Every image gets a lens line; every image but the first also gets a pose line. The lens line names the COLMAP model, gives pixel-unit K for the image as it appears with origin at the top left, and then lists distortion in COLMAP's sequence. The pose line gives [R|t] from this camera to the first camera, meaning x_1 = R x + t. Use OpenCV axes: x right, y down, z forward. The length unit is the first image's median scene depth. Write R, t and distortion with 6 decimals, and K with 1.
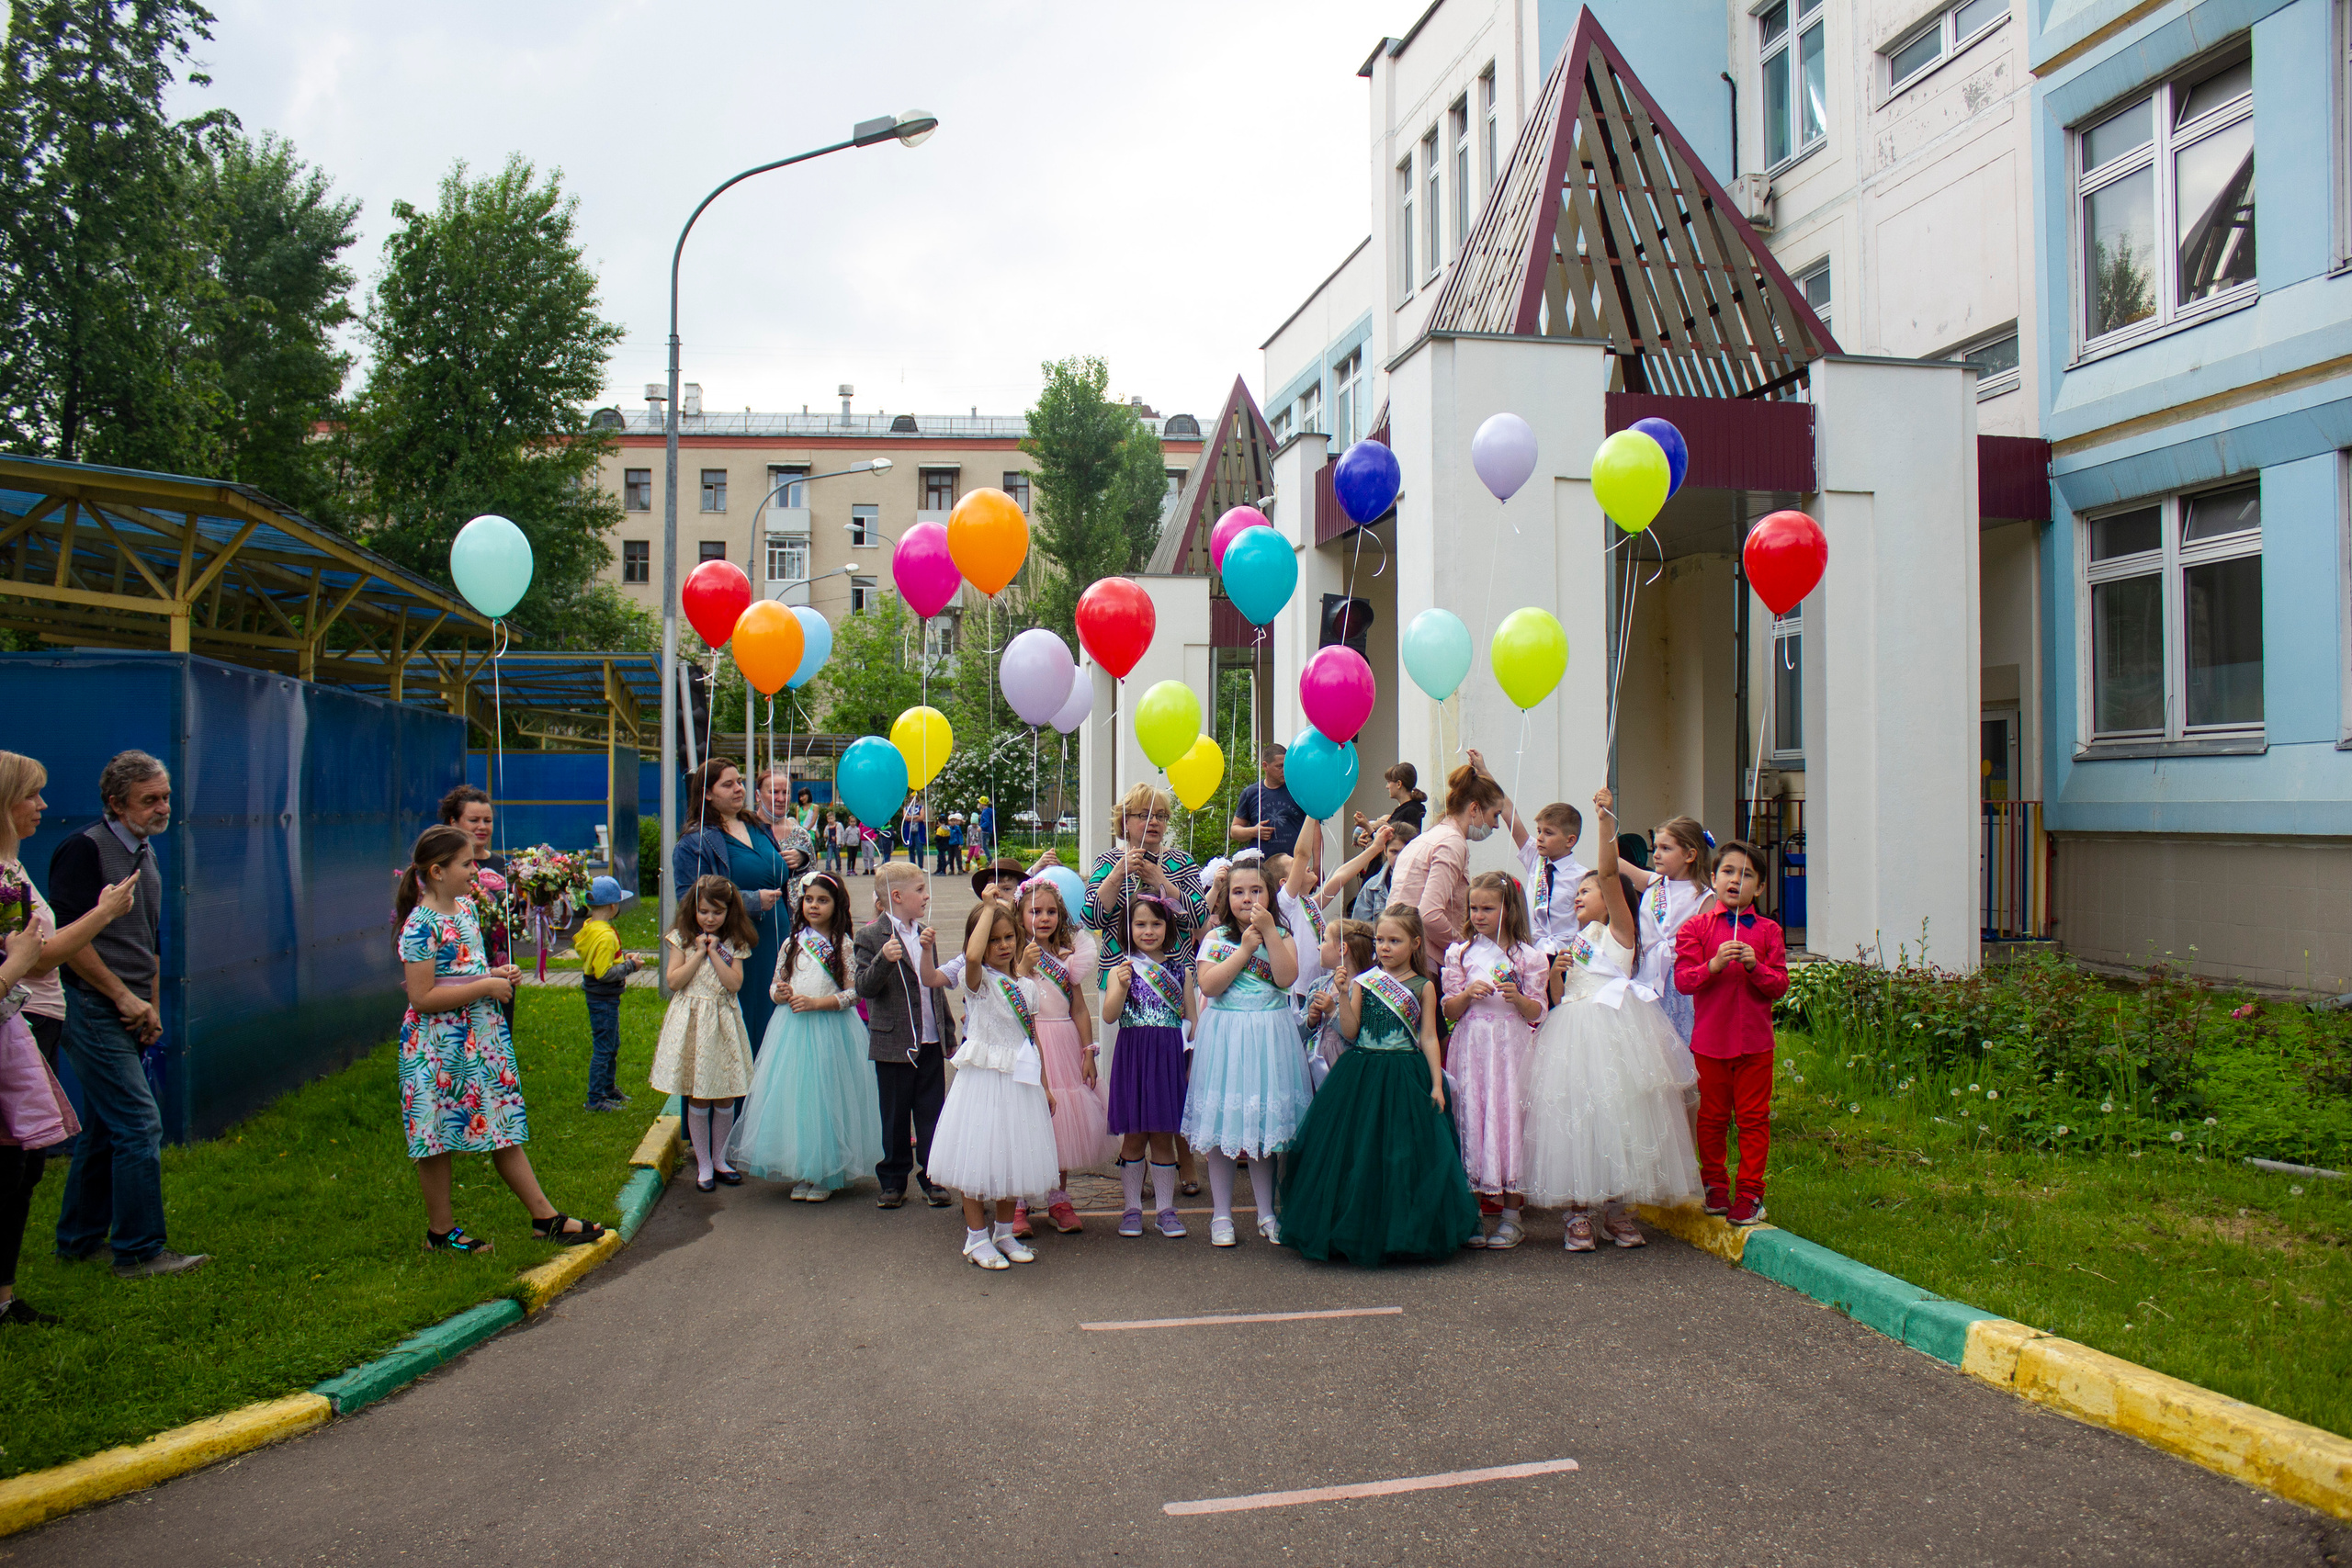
lens RADIAL K [[2170.2, 0, 1175.4], [0, 2170.2, 797.3], [0, 0, 1]] dist [-0.166649, 0.168294]
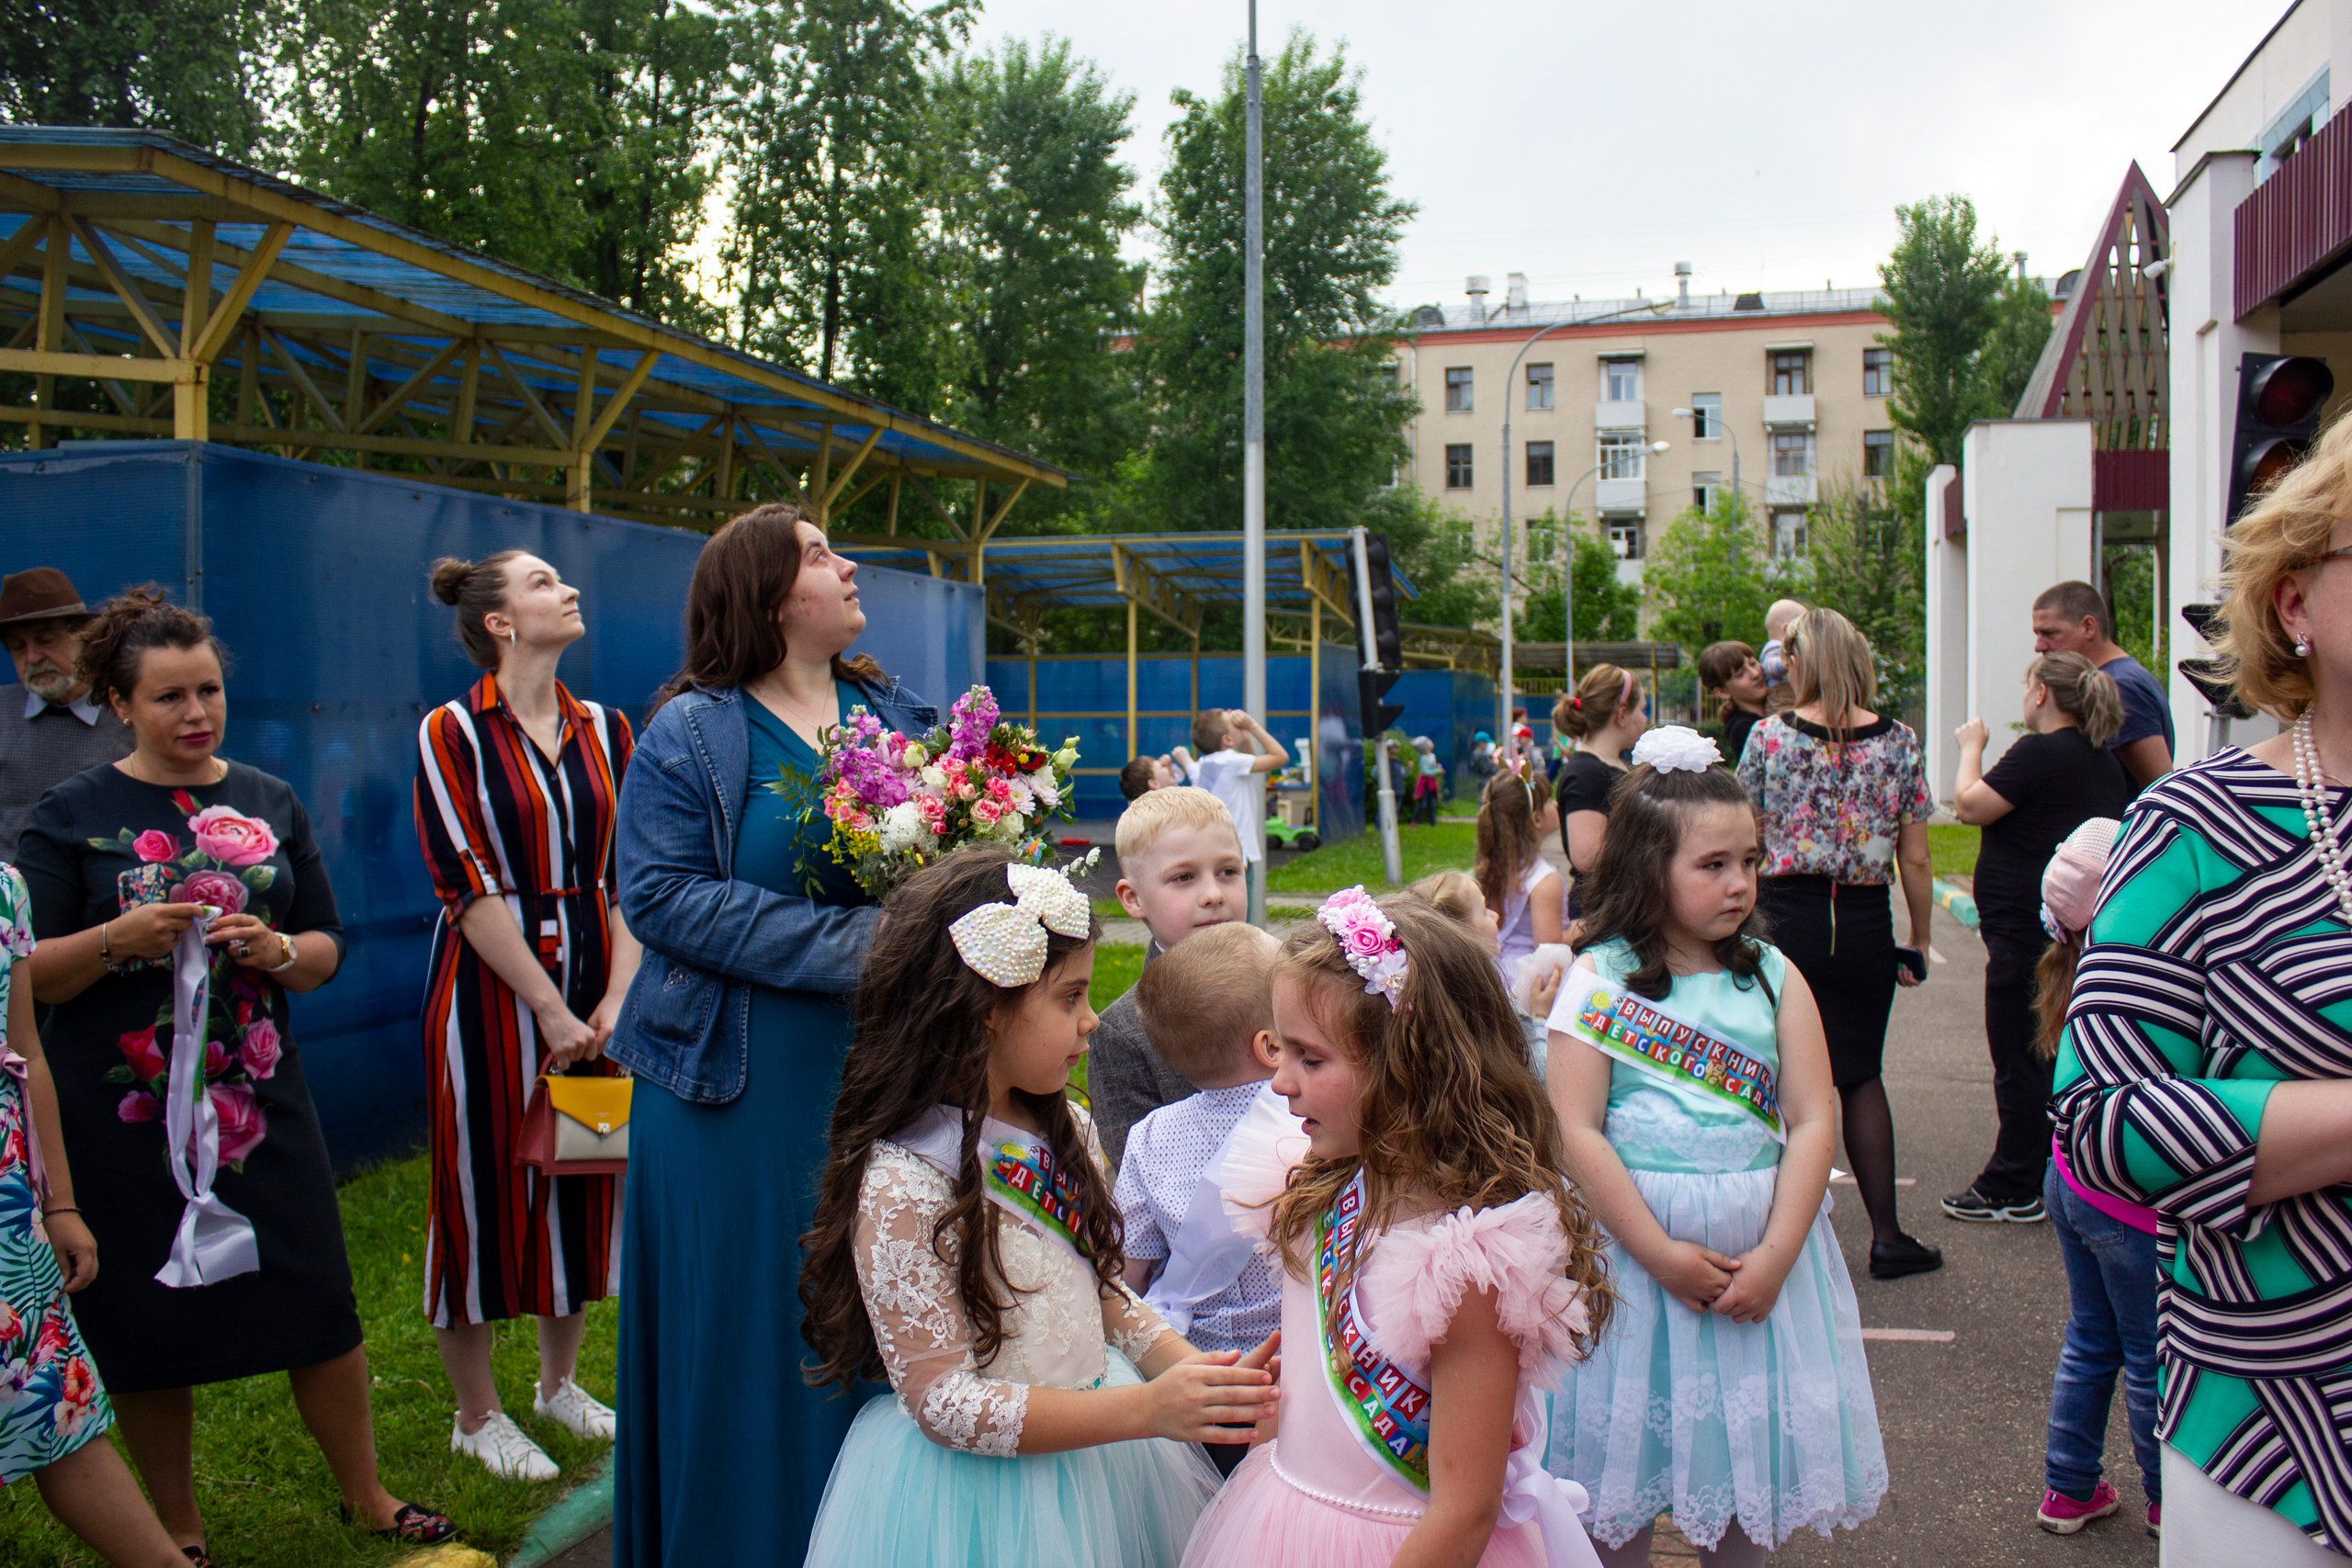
lens RADIAL K [[2170.2, 0, 1107.5], [0, 2170.2, 811.5], [0, 0, 1]] dist [-0.166649, 0.168294]
pose [[0.907366, 0.009565, -0.420232, 0.008422], [0.007661, 0.999199, 0.039286, 0.003543], [0.420271, -0.038866, 0.906566, 0.102619]]
